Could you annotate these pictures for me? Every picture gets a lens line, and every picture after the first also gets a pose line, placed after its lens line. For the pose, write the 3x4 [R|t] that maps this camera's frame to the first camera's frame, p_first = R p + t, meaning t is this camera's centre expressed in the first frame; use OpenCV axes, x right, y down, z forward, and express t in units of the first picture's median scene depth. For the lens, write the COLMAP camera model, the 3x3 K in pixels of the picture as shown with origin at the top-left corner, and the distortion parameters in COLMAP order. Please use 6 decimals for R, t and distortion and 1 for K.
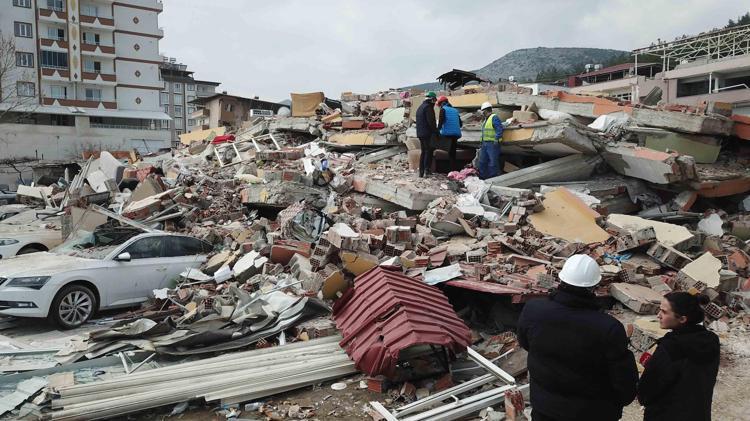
lens RADIAL K [[573.9, 0, 375.0], [0, 573.9, 210.5], [0, 0, 1]] dist [0.005730, 0.004084]
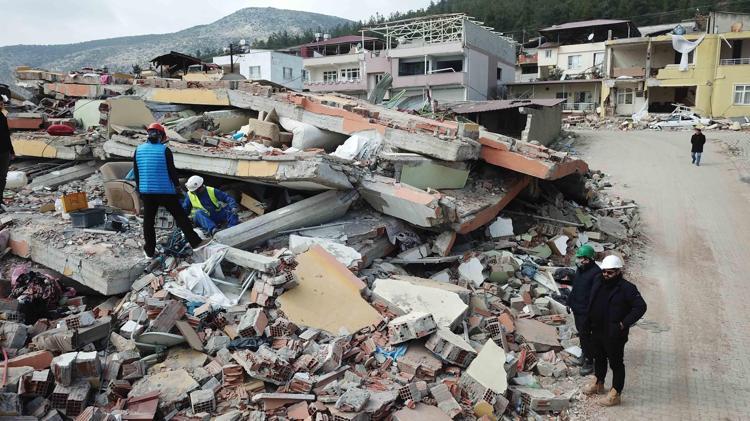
lens RADIAL K [[568.4, 0, 379.8], [0, 568.4, 210.5], [0, 0, 1]] dist [0.020930, -0.011252]
pose [[0.895759, -0.053593, 0.441298, 0.055796], [0.022076, 0.996844, 0.076250, -0.130689], [-0.443992, -0.058559, 0.894115, 0.243272]]
